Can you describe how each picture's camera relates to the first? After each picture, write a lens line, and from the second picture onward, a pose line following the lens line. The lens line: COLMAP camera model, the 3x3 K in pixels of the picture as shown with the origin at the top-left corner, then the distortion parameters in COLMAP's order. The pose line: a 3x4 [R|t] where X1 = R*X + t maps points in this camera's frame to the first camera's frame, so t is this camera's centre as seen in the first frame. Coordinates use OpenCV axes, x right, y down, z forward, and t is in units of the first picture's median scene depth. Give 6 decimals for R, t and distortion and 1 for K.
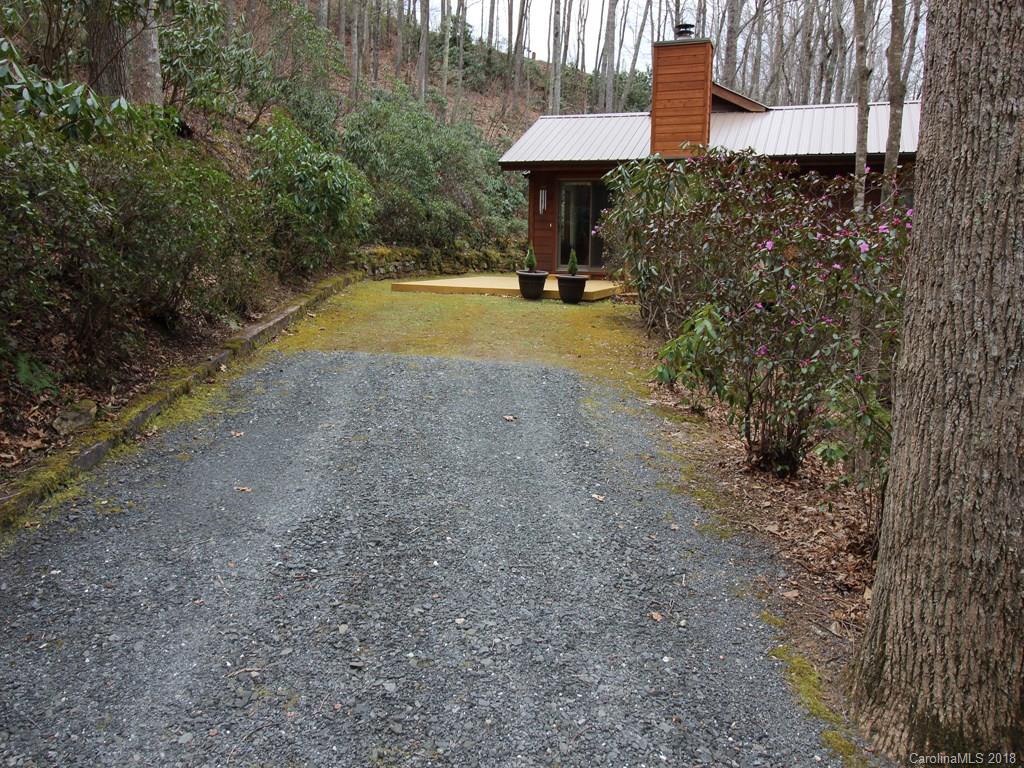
lens RADIAL K [[828.9, 0, 512.0], [0, 828.9, 384.0], [0, 0, 1]] dist [0.075285, -0.000062]
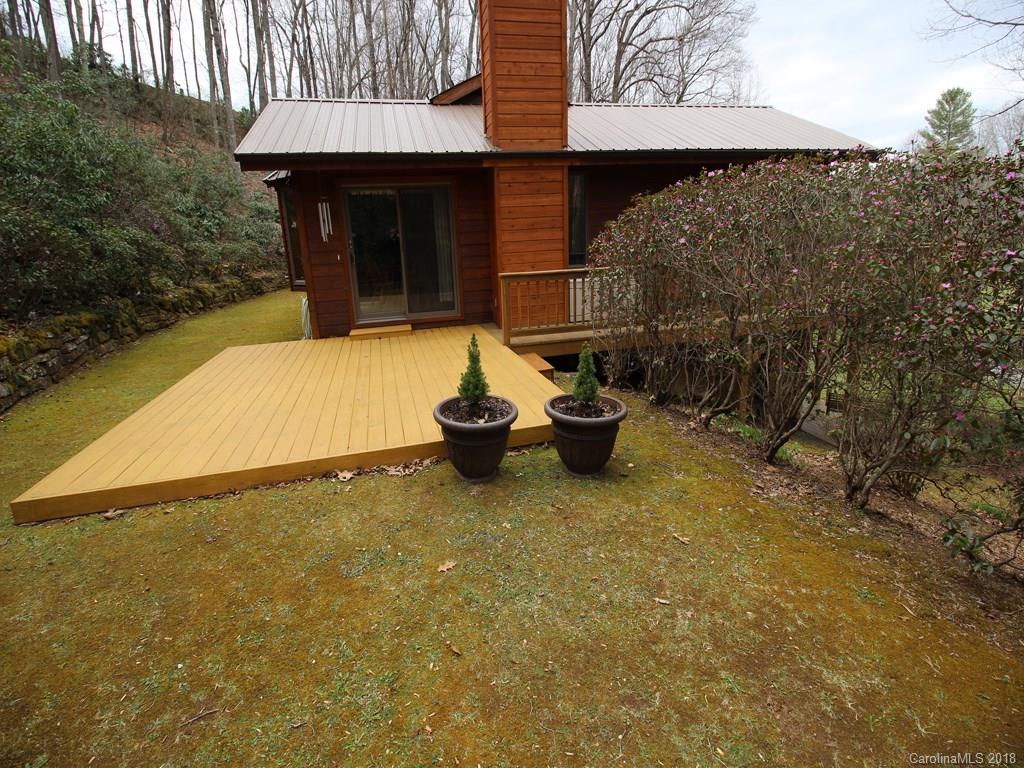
lens RADIAL K [[506.5, 0, 511.5], [0, 506.5, 356.7], [0, 0, 1]] dist [-0.017794, -0.000379]
pose [[0.835265, -0.180949, 0.519220, -0.044186], [0.148613, 0.983447, 0.103660, -0.103490], [-0.529383, -0.009421, 0.848331, 0.452858]]
